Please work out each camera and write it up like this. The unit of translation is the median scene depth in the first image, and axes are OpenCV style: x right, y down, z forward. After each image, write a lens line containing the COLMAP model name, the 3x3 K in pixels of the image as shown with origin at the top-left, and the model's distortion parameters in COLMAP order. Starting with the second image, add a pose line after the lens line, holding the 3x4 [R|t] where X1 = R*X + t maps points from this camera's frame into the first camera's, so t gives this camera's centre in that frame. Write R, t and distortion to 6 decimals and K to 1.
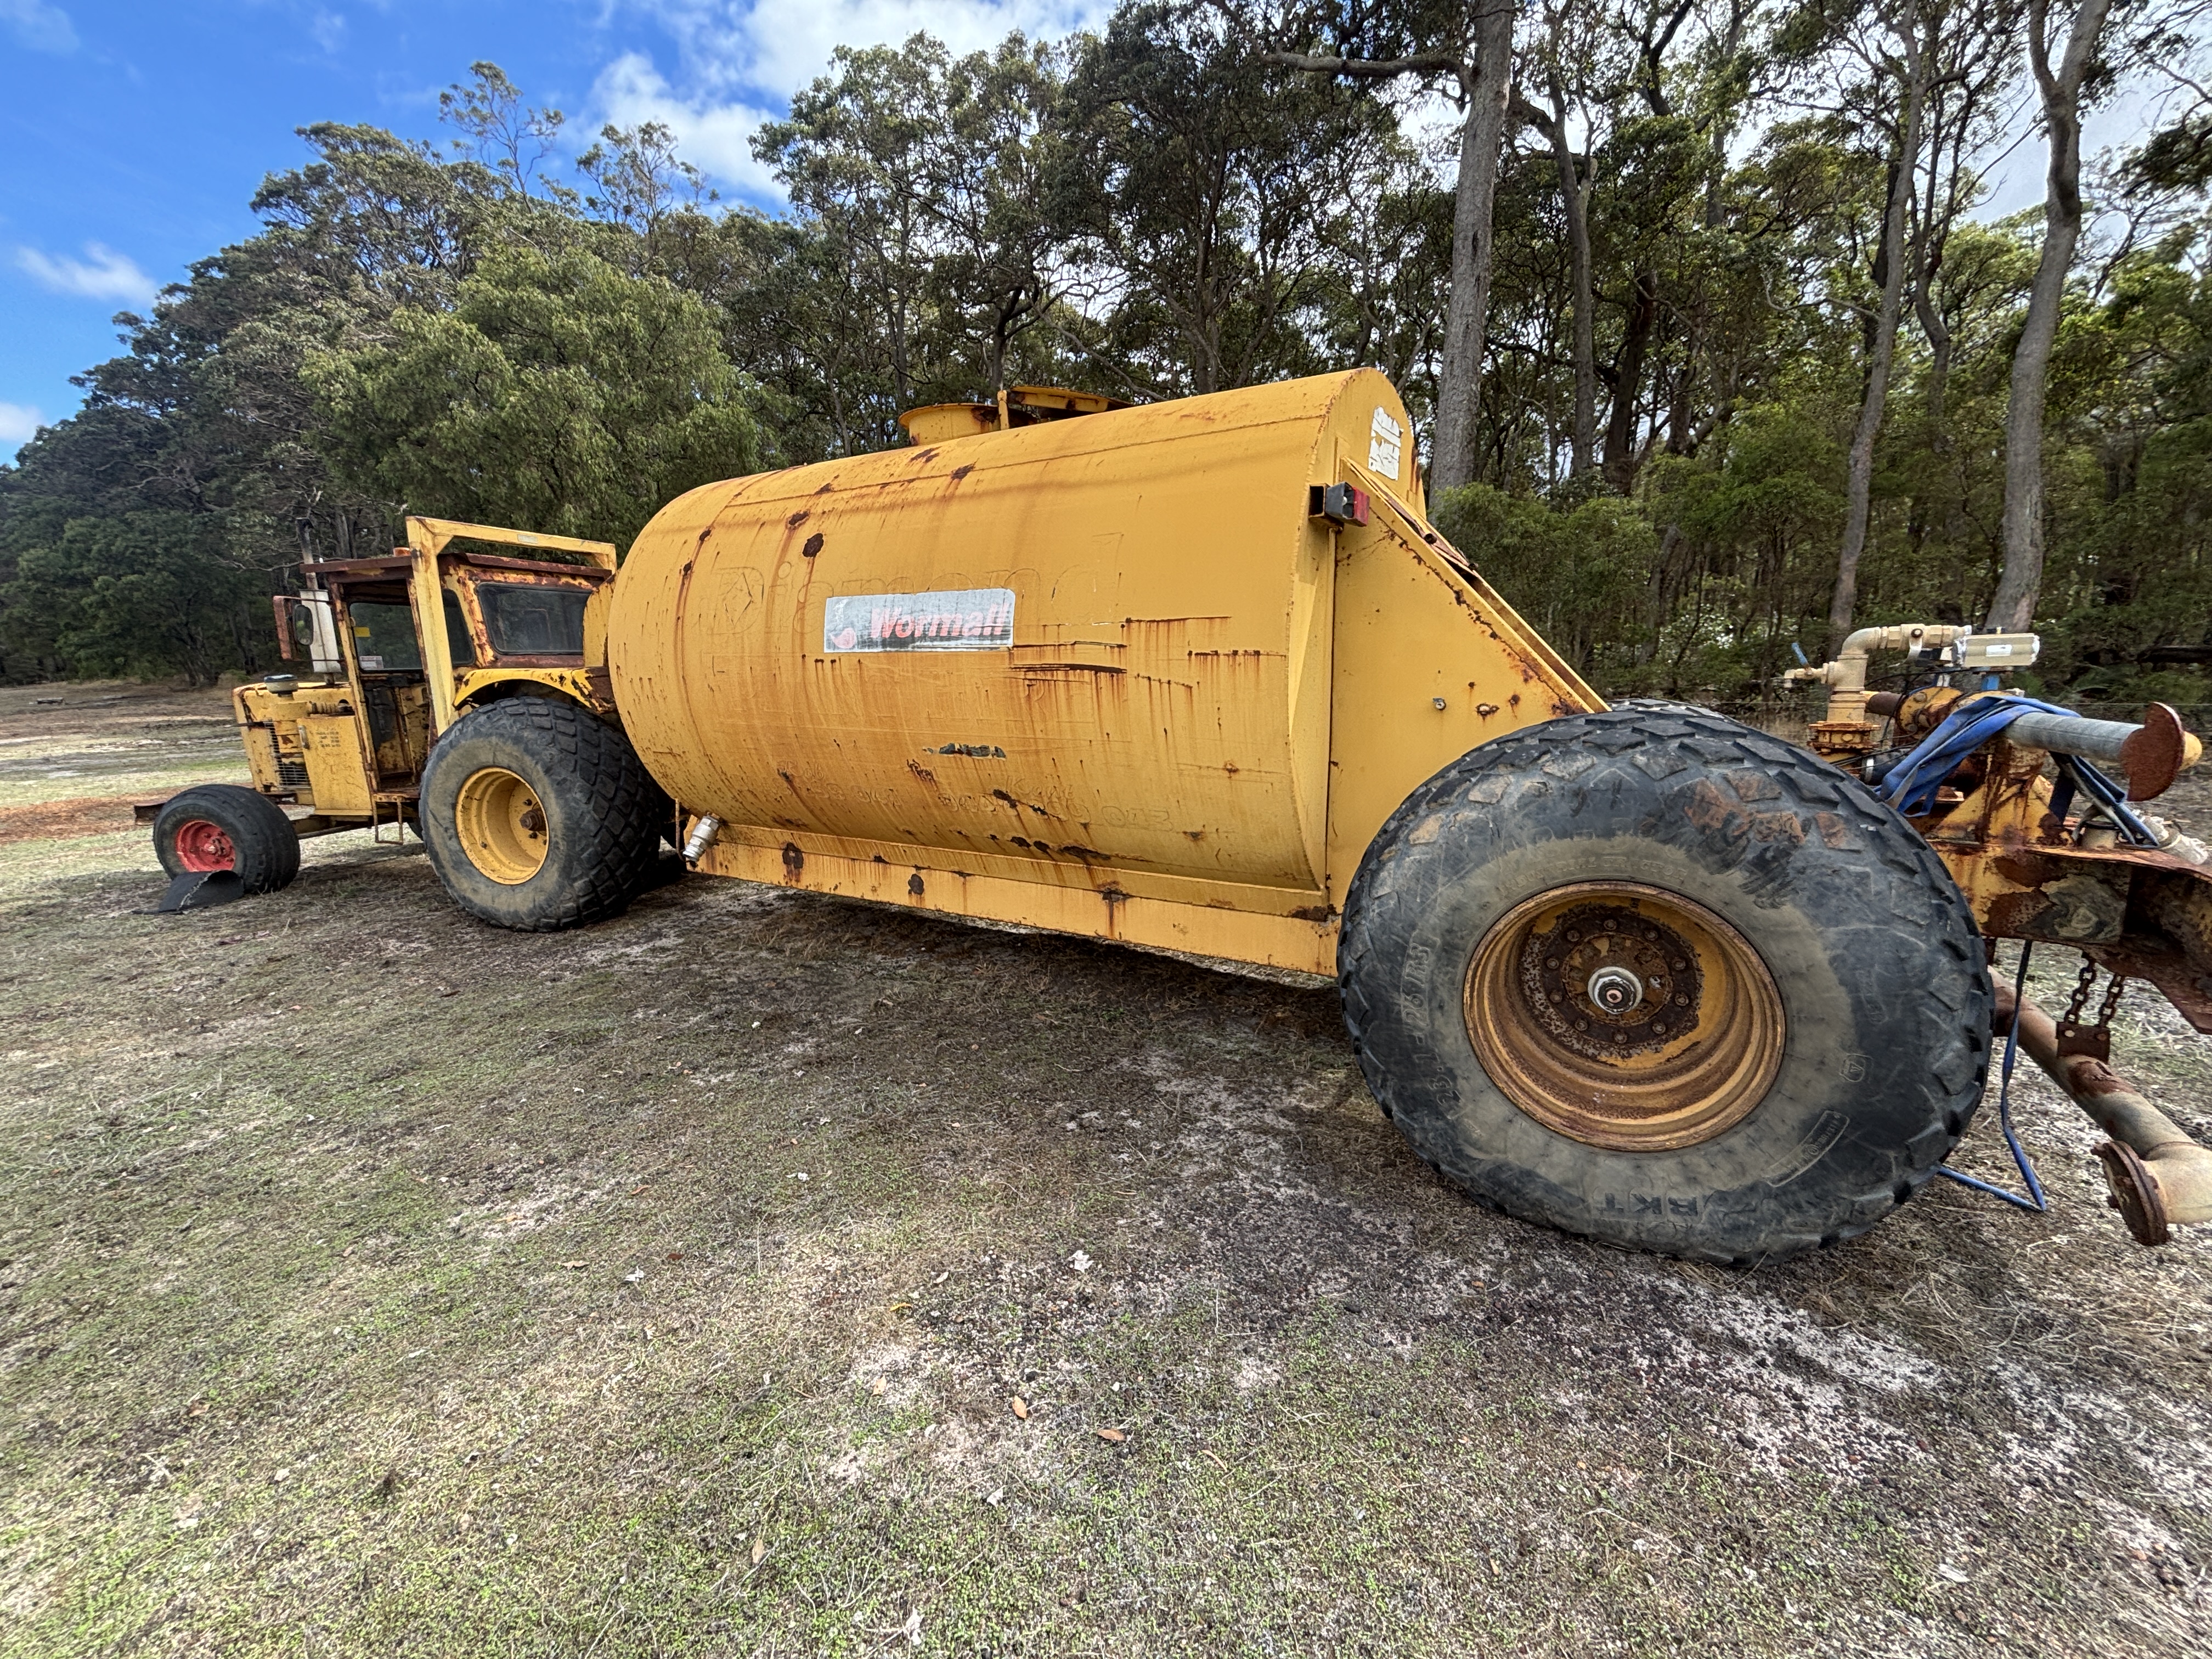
lens RADIAL K [[908.0, 0, 1110.0], [0, 908.0, 831.7], [0, 0, 1]] dist [0.001188, 0.000738]
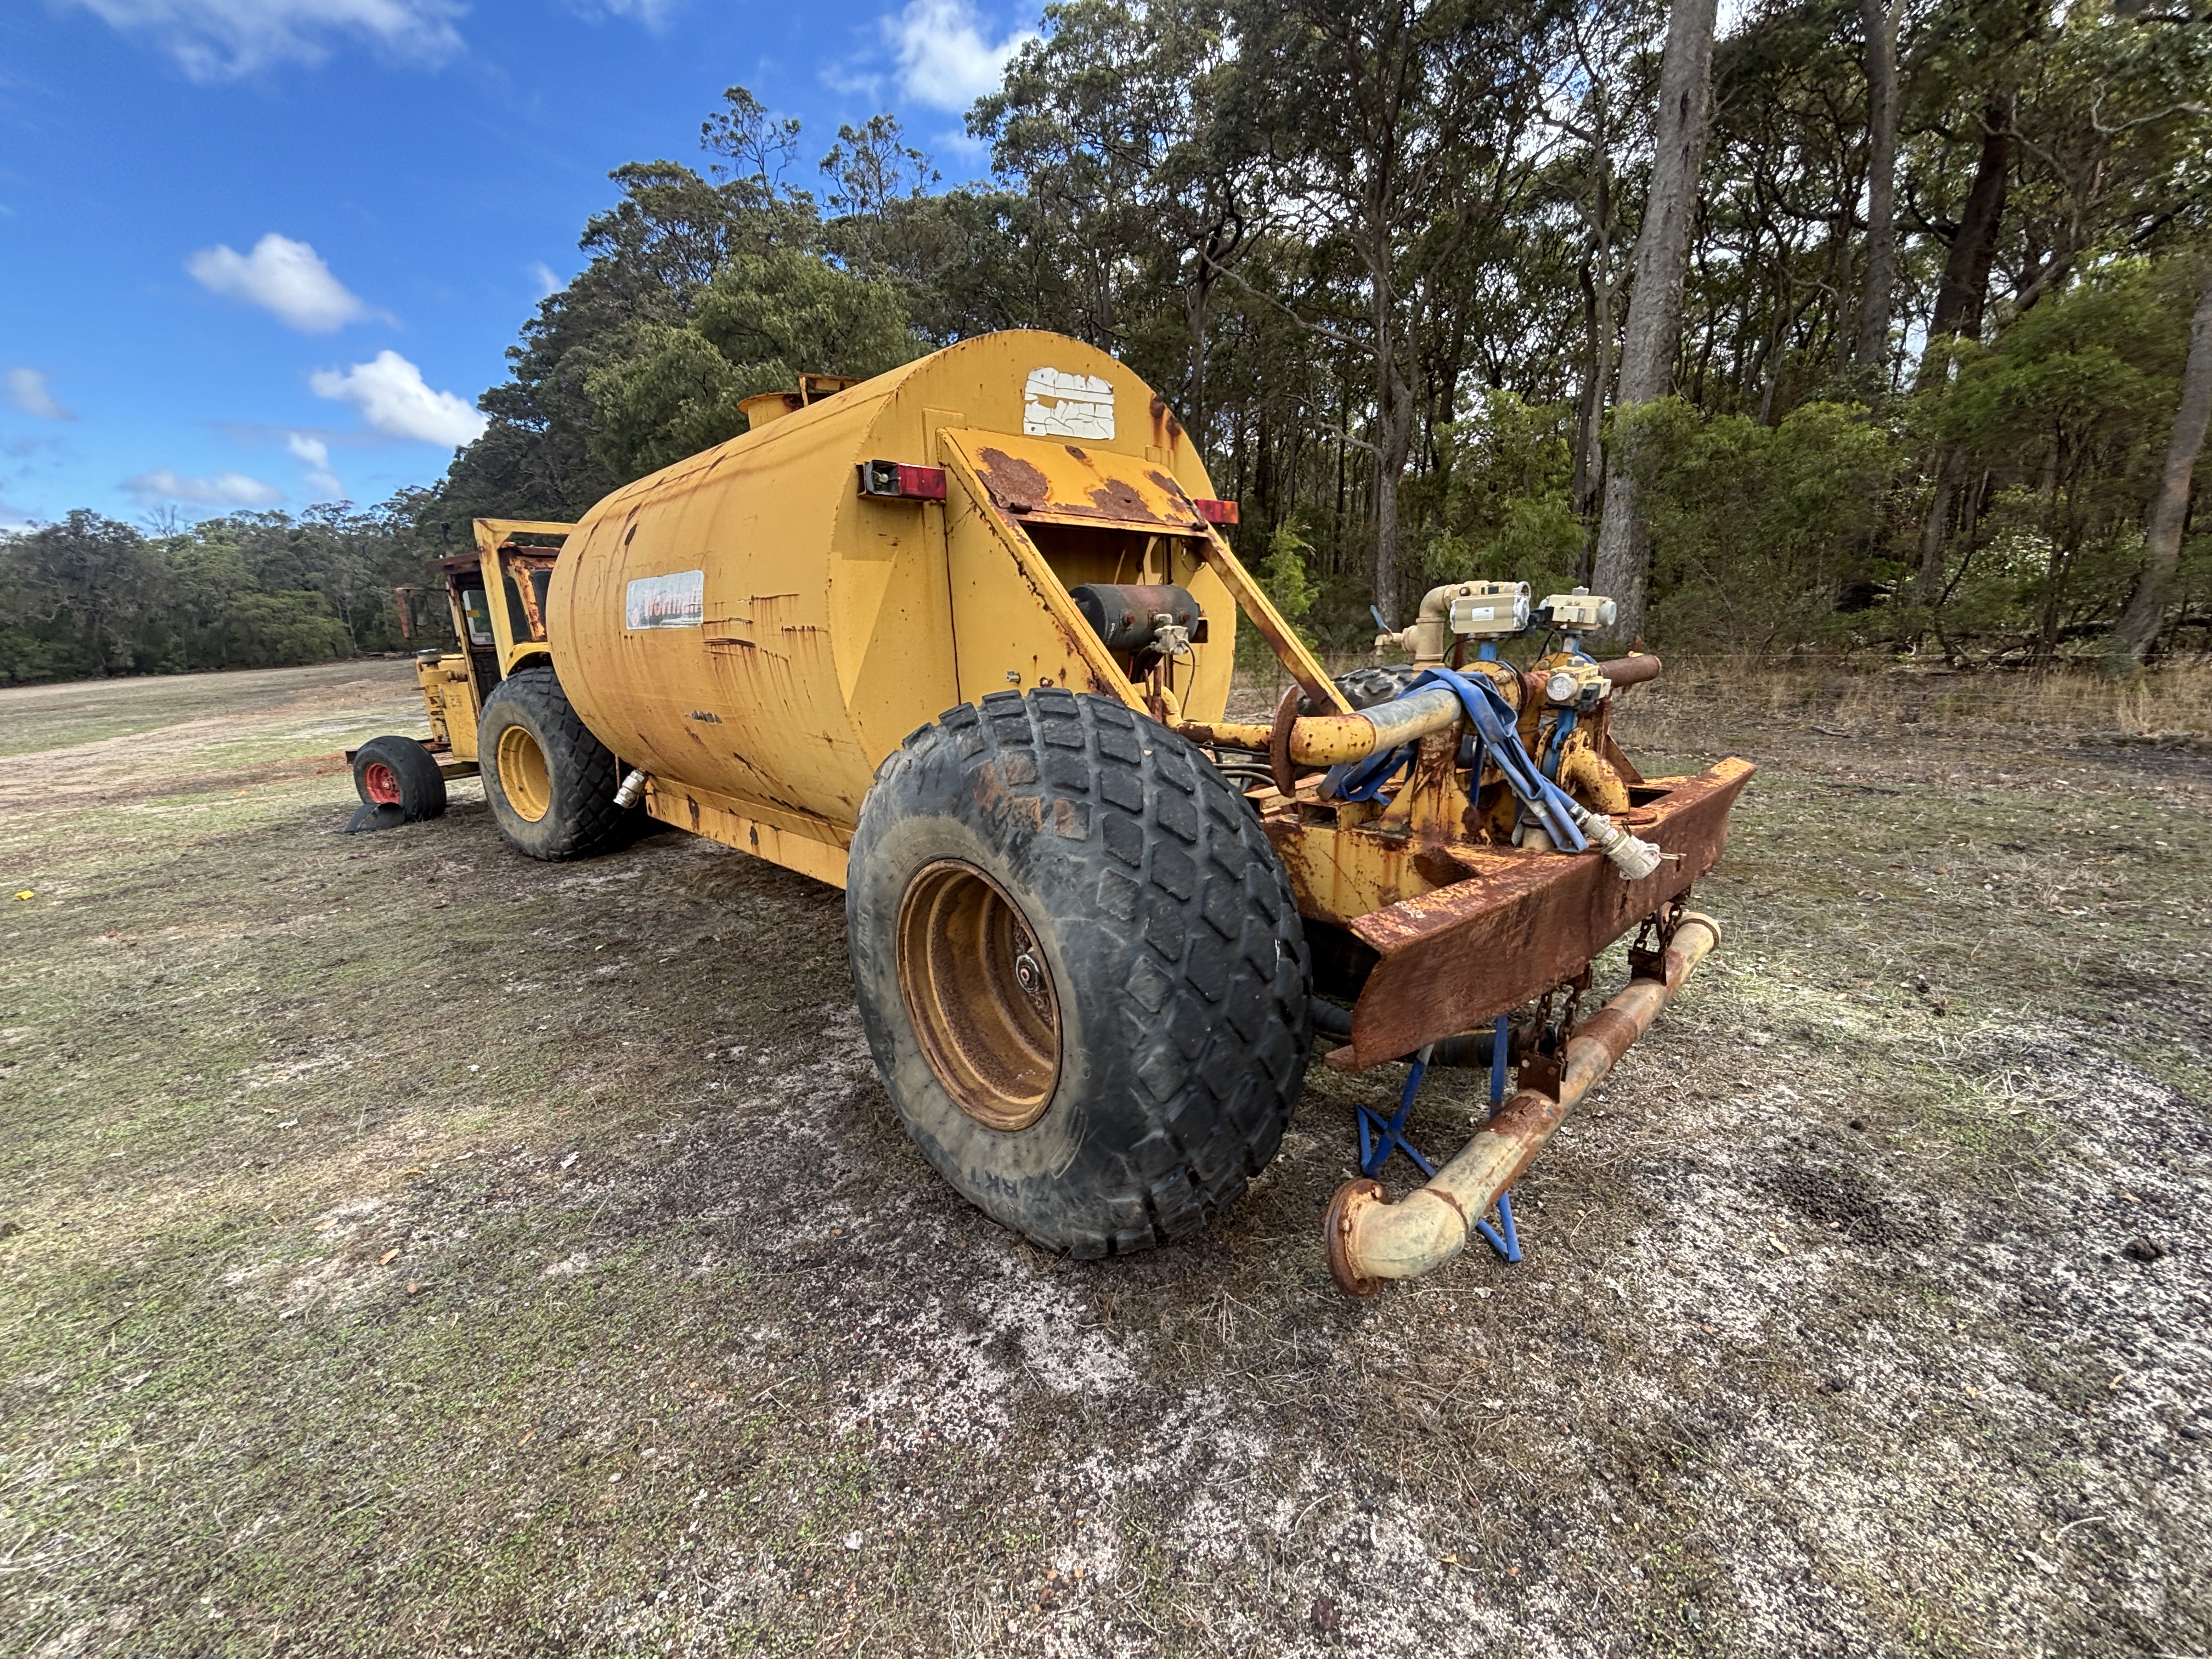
lens RADIAL K [[916.3, 0, 1106.0], [0, 916.3, 829.5], [0, 0, 1]] dist [-0.013216, 0.010113]
pose [[0.961580, 0.040552, -0.271515, 0.459883], [-0.027851, 0.998337, 0.050470, -0.016086], [0.273110, -0.040969, 0.961110, 0.036855]]
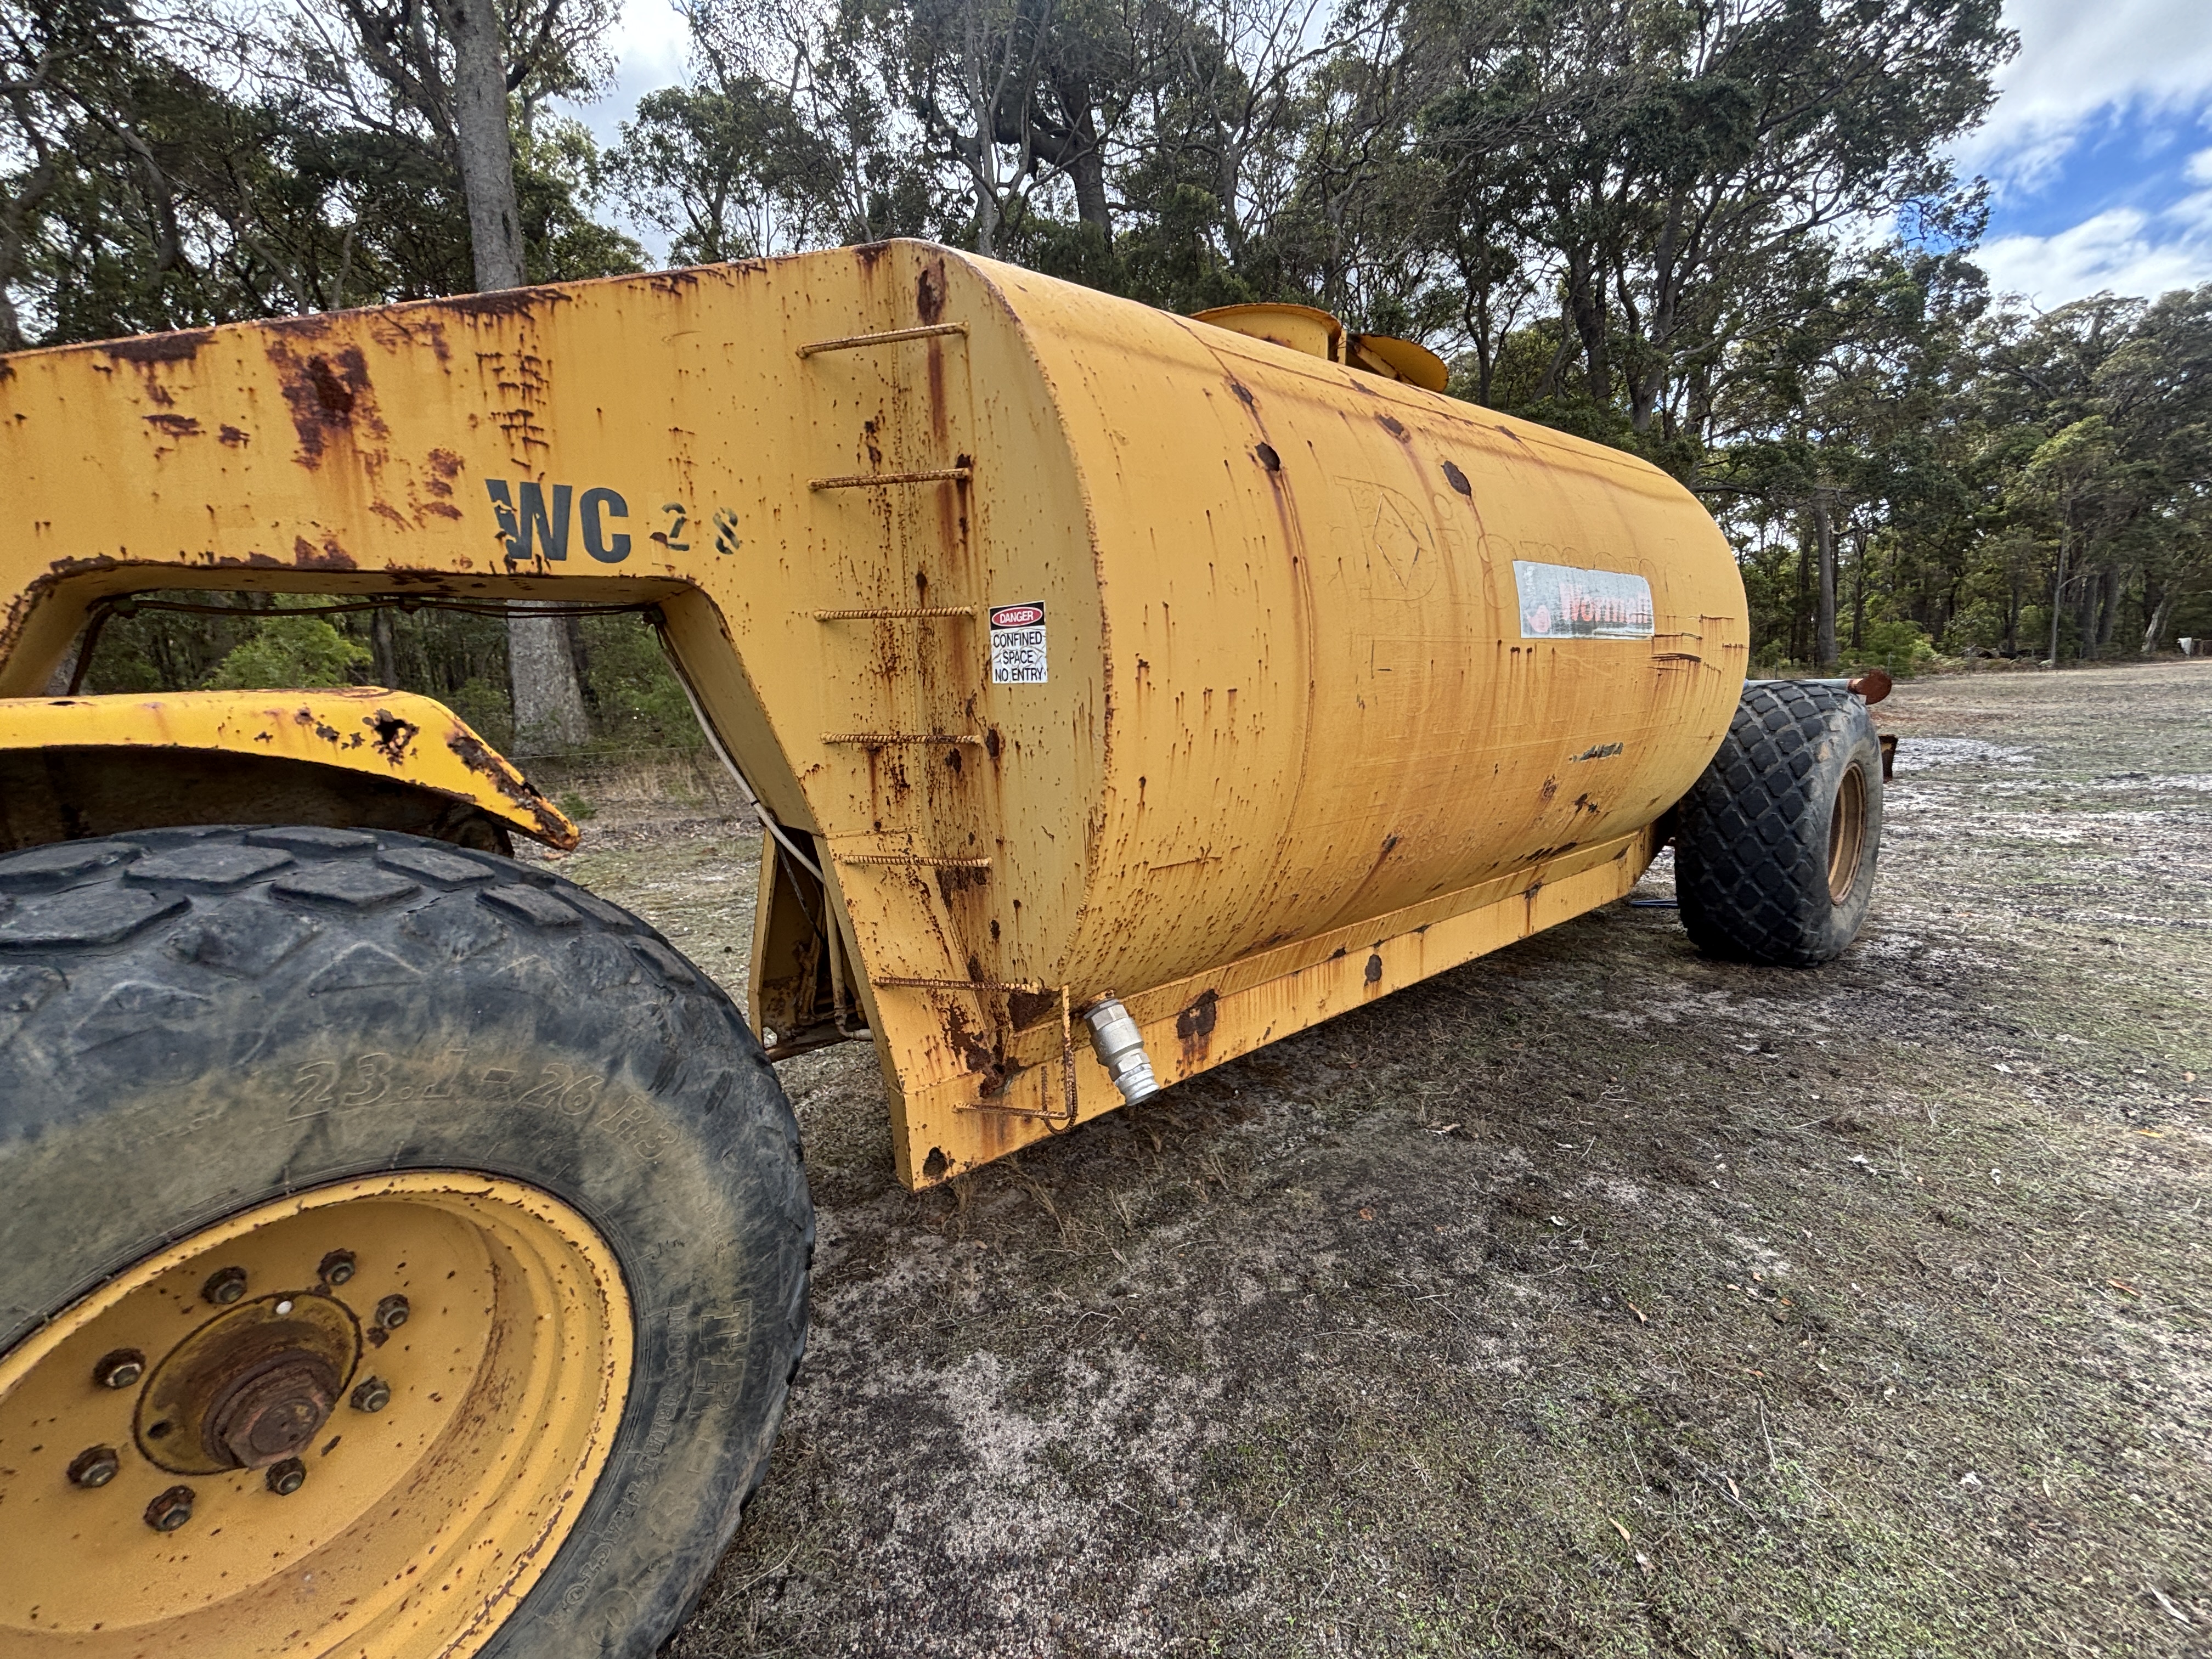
lens RADIAL K [[908.0, 0, 1110.0], [0, 908.0, 831.7], [0, 0, 1]] dist [0.001188, 0.000738]
pose [[0.339533, -0.147312, 0.928987, -0.854386], [0.210506, 0.974508, 0.077593, -0.134745], [-0.916736, 0.169212, 0.361888, 0.829375]]
